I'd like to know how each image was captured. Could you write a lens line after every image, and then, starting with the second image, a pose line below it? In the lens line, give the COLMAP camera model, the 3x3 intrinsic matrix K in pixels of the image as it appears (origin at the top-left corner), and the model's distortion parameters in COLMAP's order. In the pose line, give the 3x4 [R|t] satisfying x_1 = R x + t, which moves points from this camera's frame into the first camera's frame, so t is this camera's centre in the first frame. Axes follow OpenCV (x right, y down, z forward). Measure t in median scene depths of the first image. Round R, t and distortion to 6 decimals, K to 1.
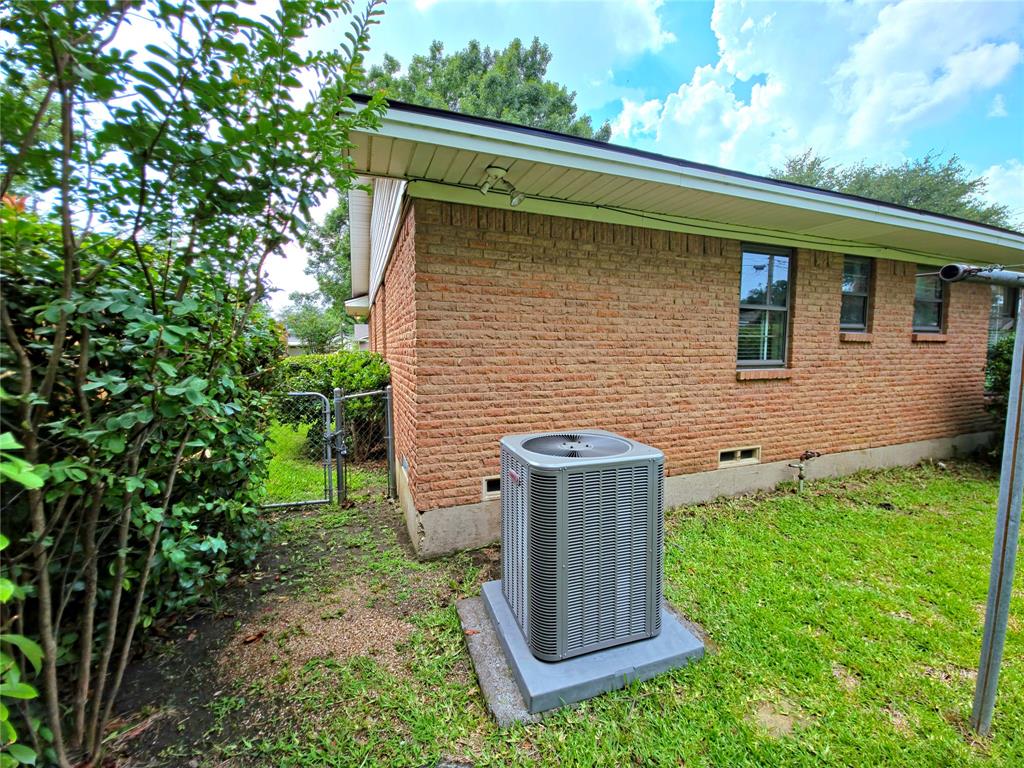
lens RADIAL K [[411.1, 0, 509.6], [0, 411.1, 381.2], [0, 0, 1]] dist [0.008564, -0.006574]
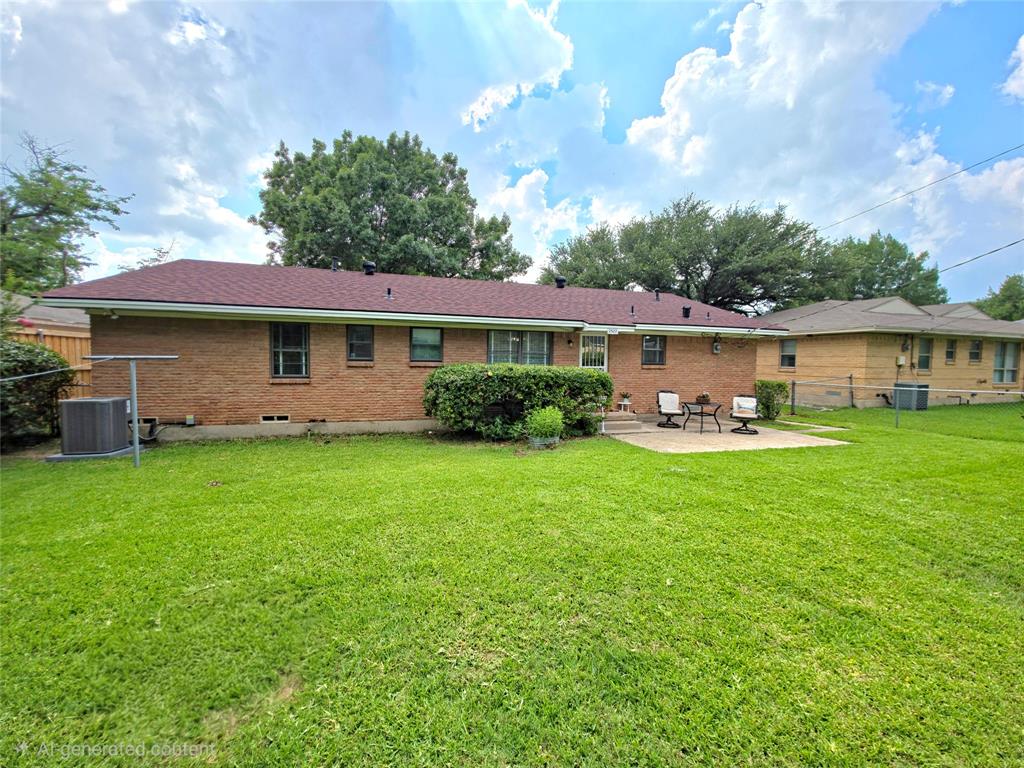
lens RADIAL K [[411.1, 0, 517.9], [0, 411.1, 382.7], [0, 0, 1]] dist [0.008564, -0.006574]
pose [[0.997338, 0.018490, -0.070532, 1.799339], [-0.020196, 0.999519, -0.023548, 0.015763], [0.070063, 0.024910, 0.997231, -0.975266]]
